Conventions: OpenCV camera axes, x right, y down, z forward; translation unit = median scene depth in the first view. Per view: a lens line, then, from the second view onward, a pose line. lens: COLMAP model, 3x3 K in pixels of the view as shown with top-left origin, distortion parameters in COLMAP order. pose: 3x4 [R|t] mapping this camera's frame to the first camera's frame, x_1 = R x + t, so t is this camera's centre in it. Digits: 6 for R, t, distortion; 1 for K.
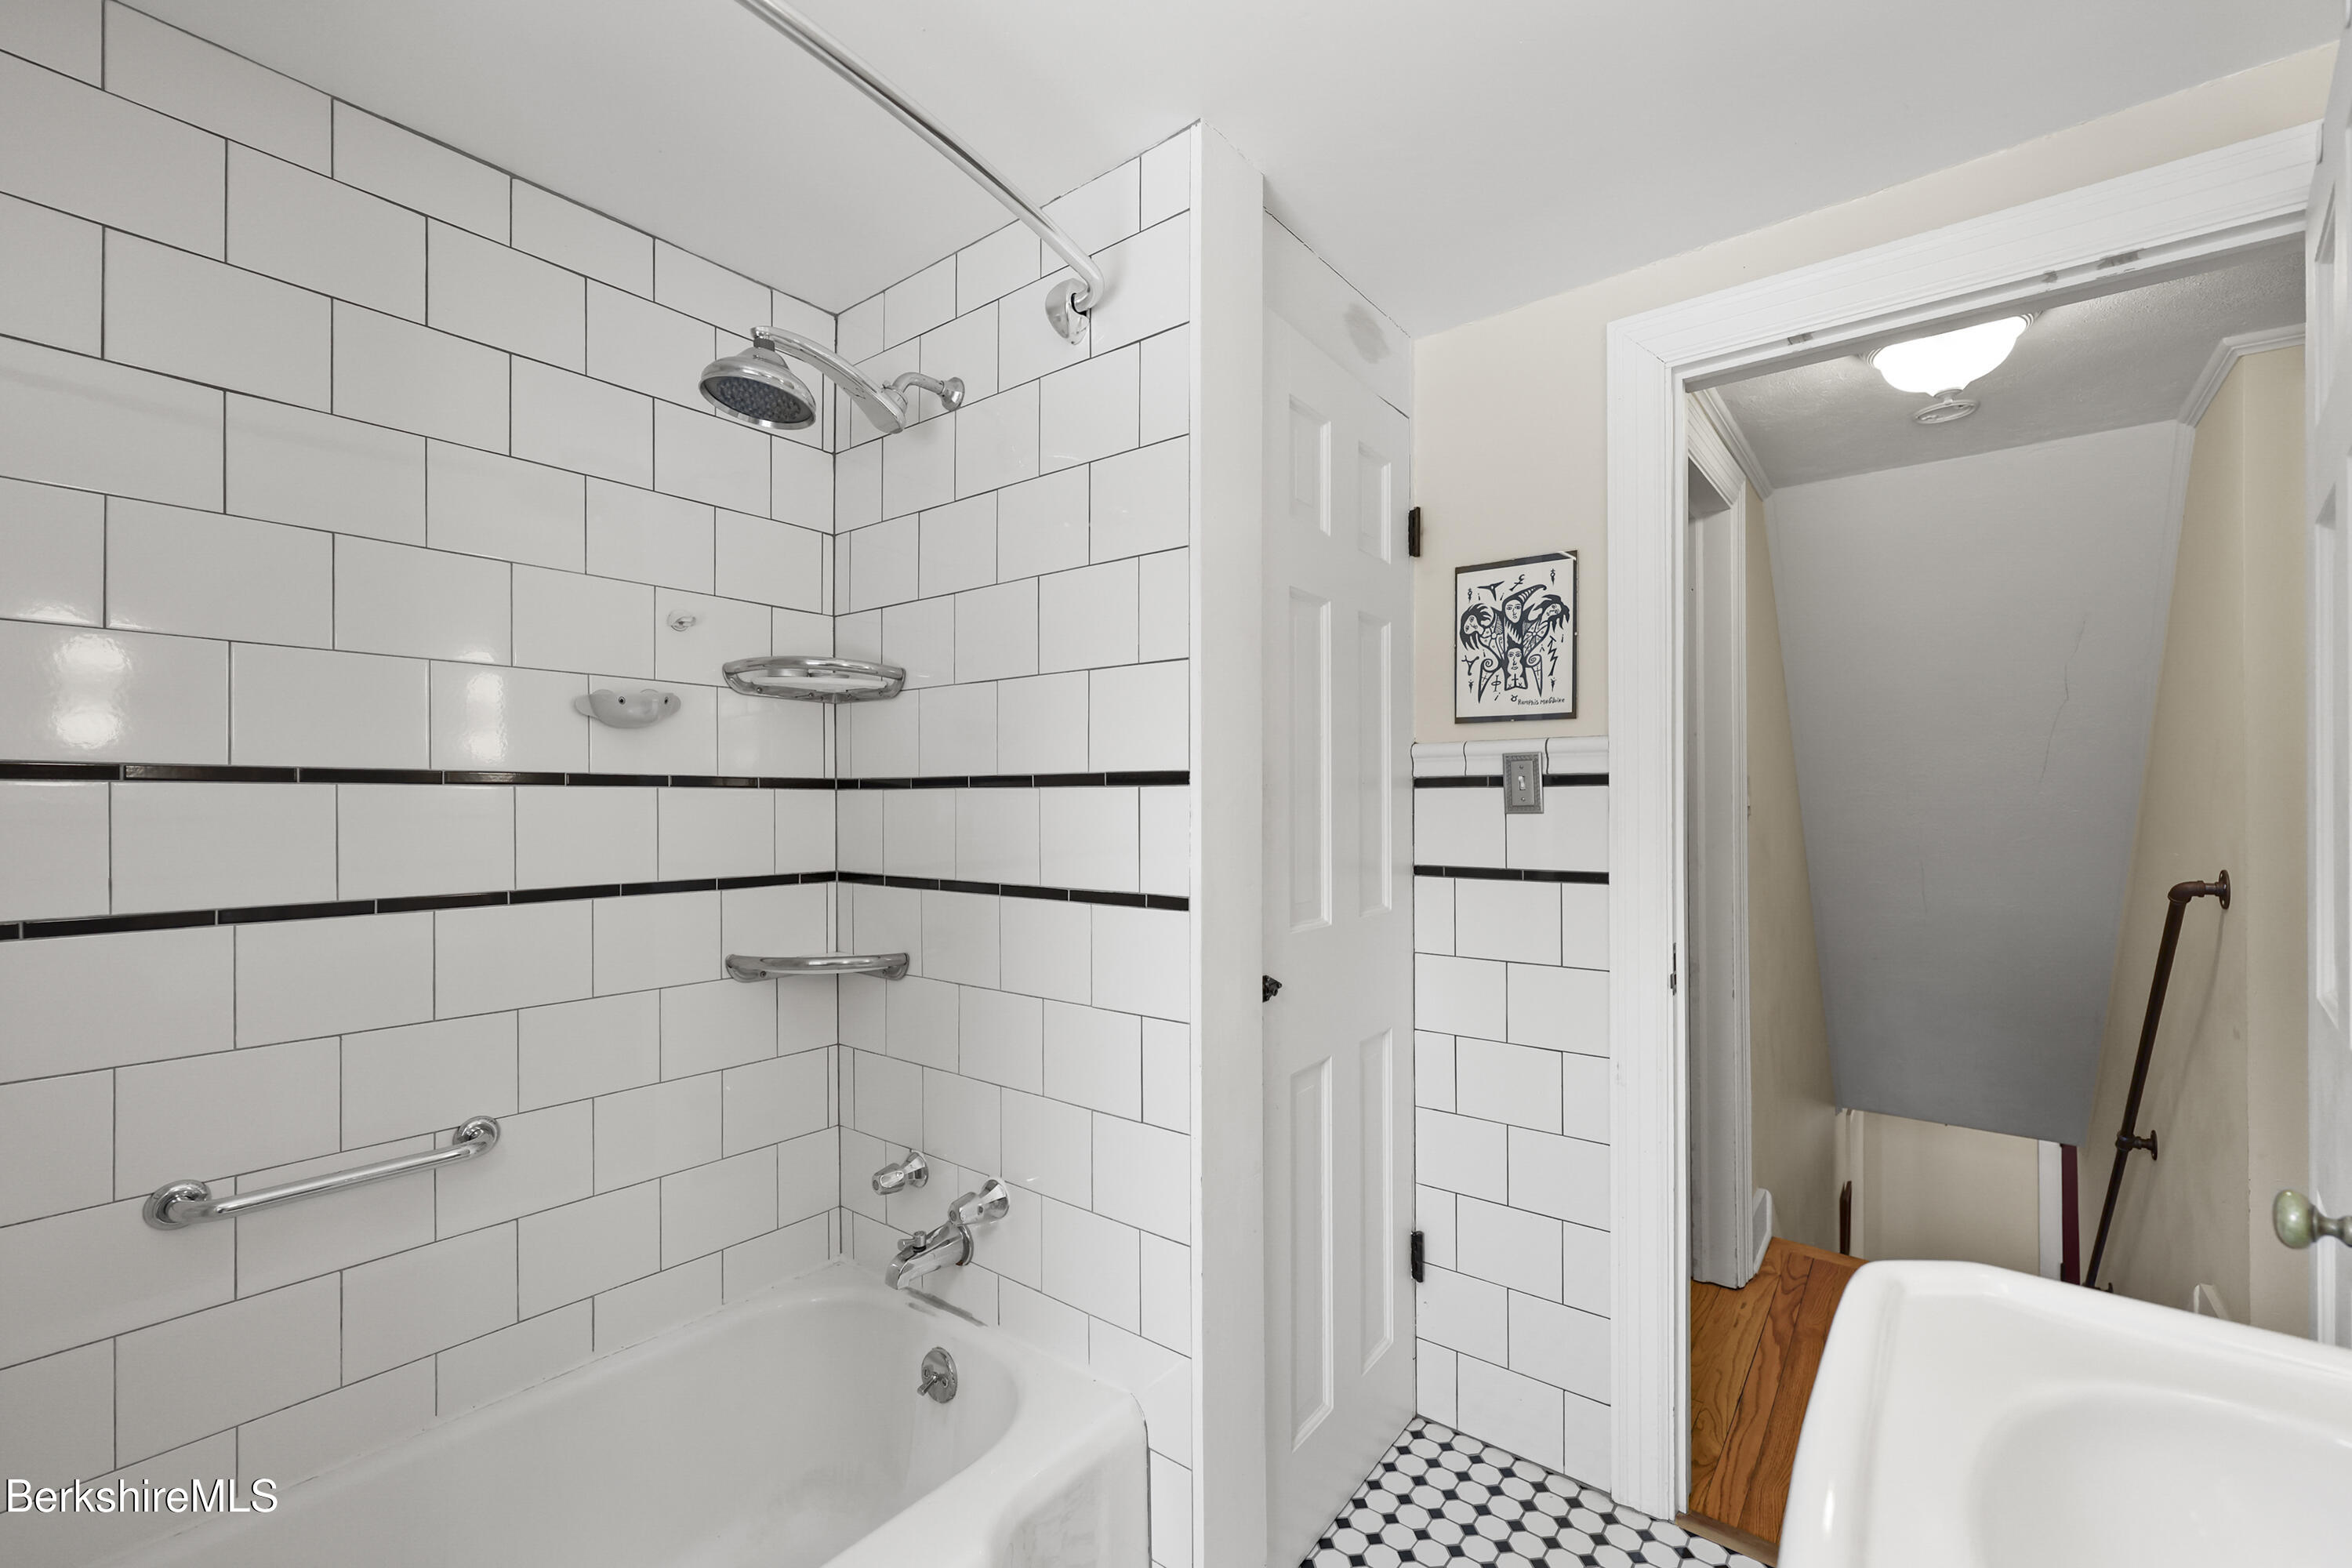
lens RADIAL K [[984.3, 0, 1173.1], [0, 984.3, 817.2], [0, 0, 1]] dist [-0.002111, 0.000046]
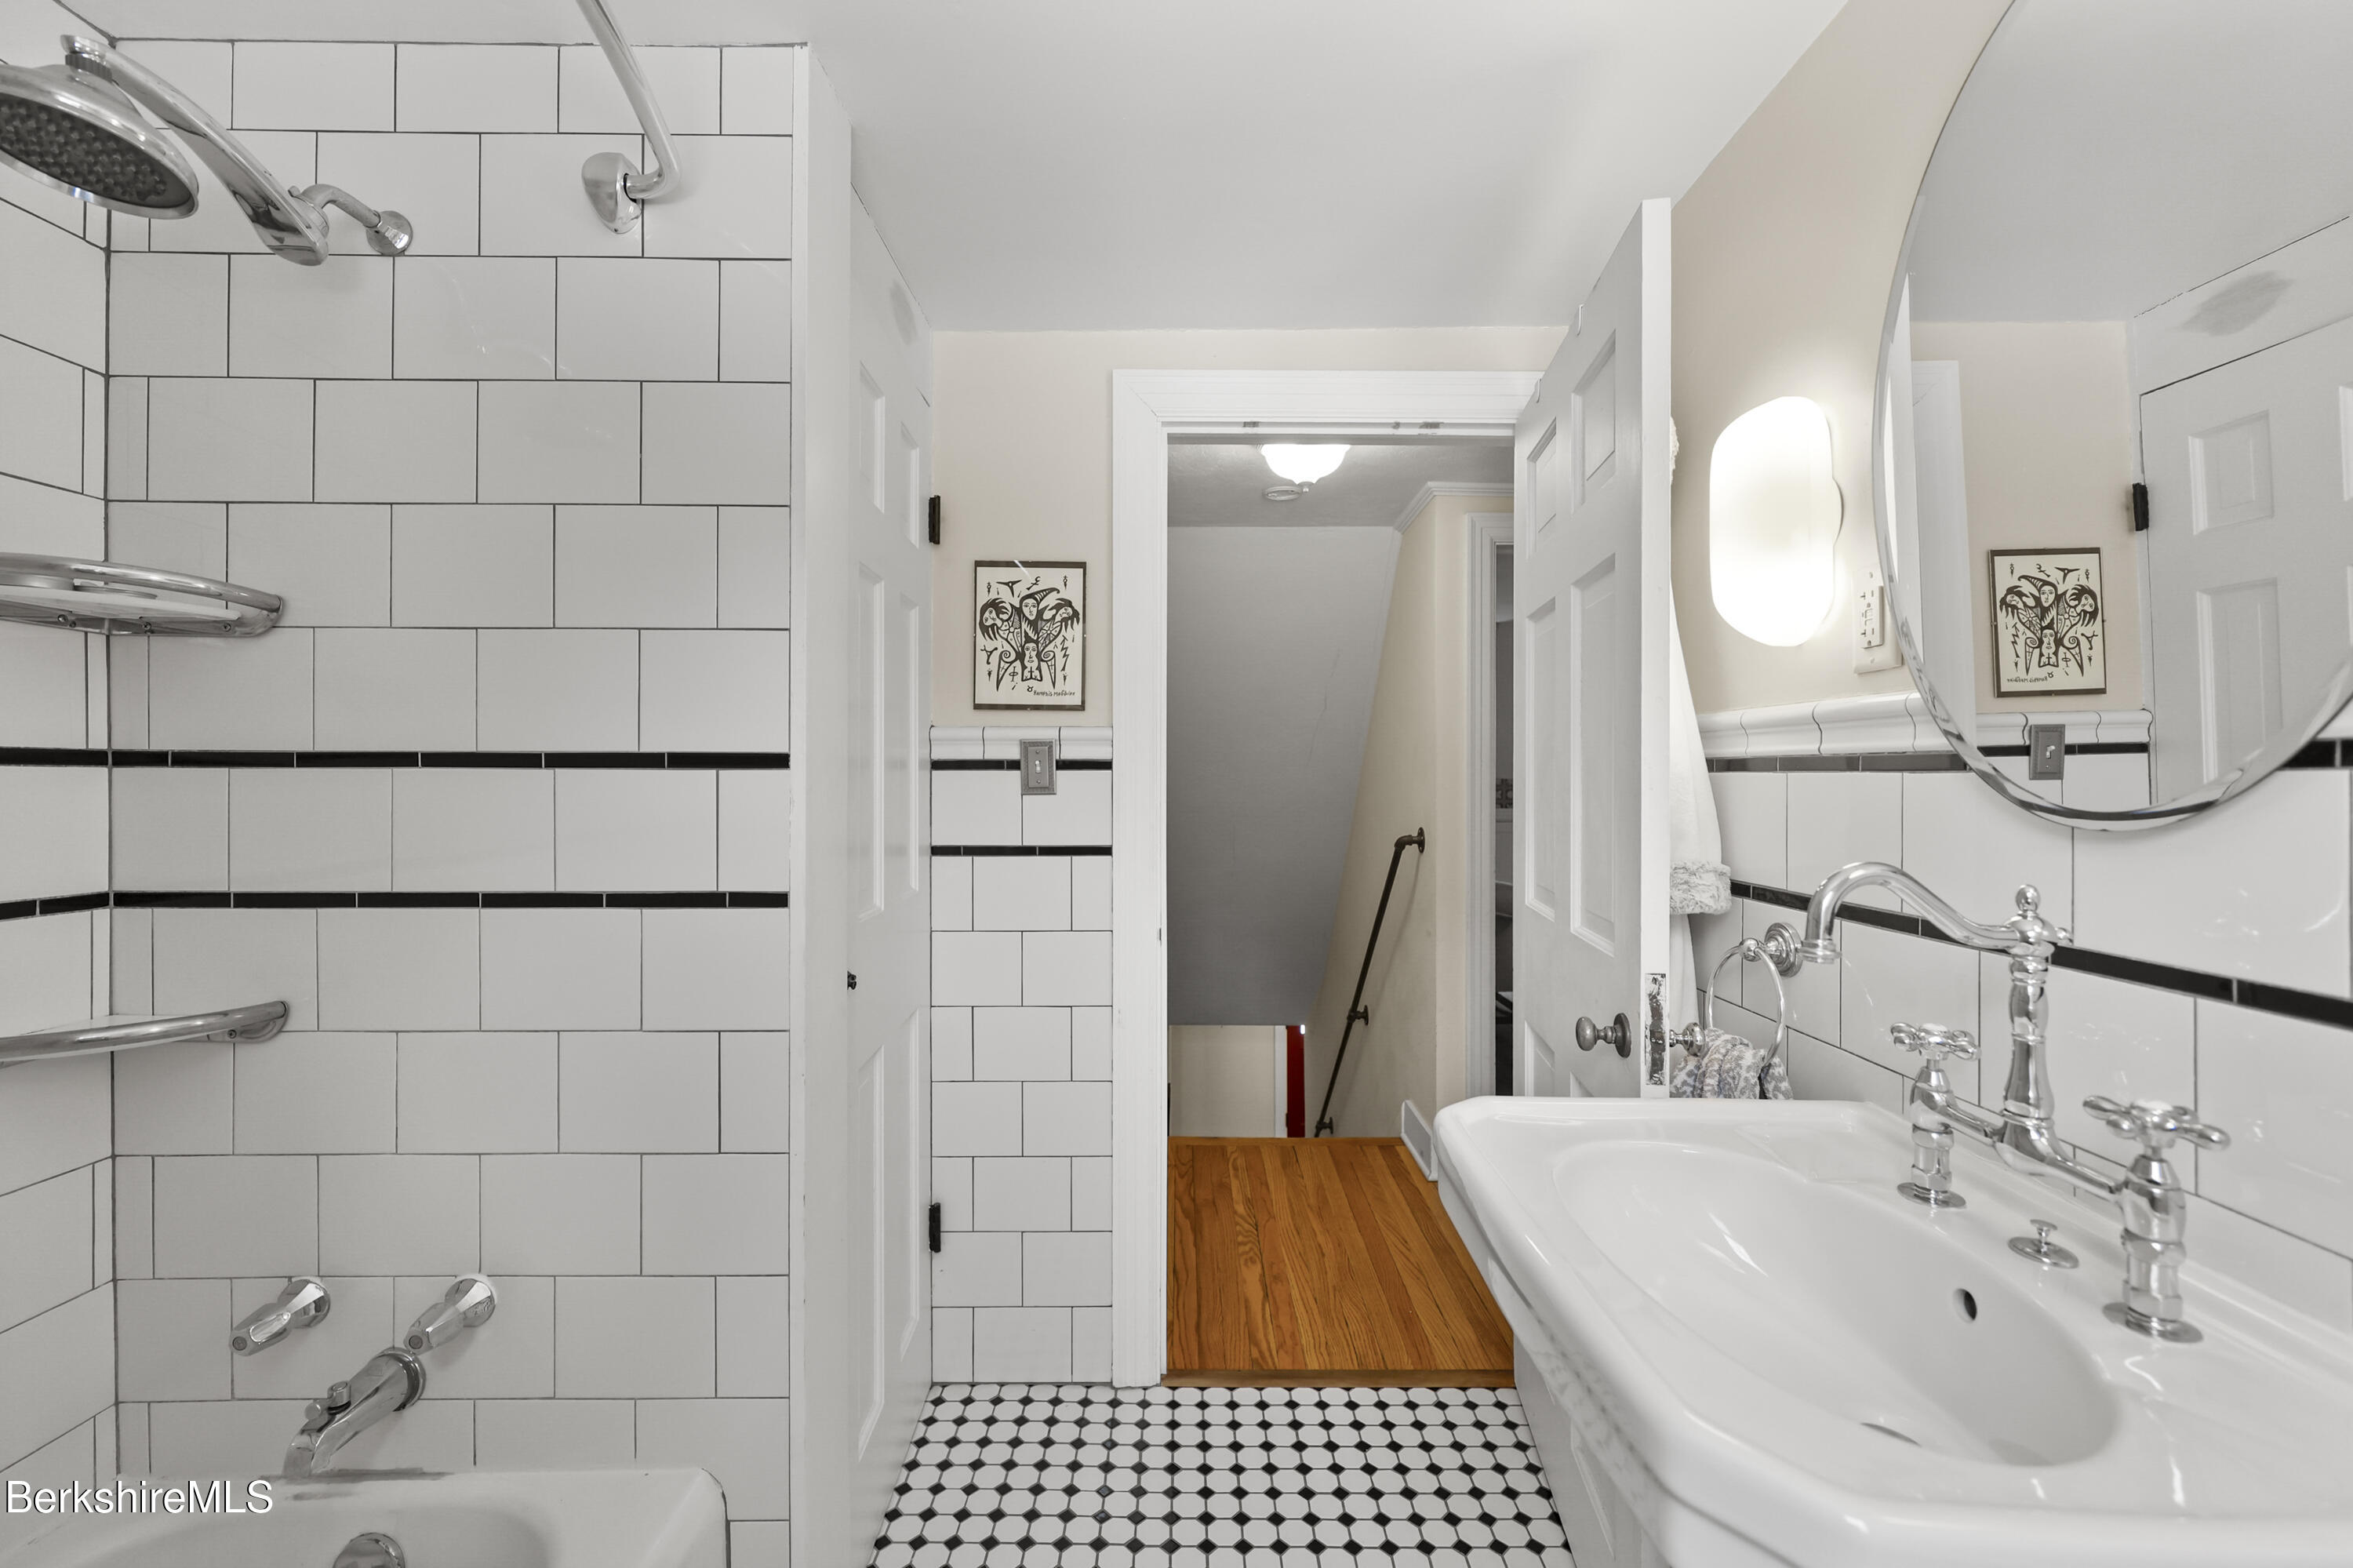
lens RADIAL K [[975.3, 0, 1184.6], [0, 975.3, 795.3], [0, 0, 1]] dist [-0.002938, 0.000263]
pose [[0.777978, -0.008554, 0.628234, -0.200598], [0.006598, 0.999963, 0.005446, -0.008095], [-0.628257, -0.000092, 0.778006, 0.053342]]
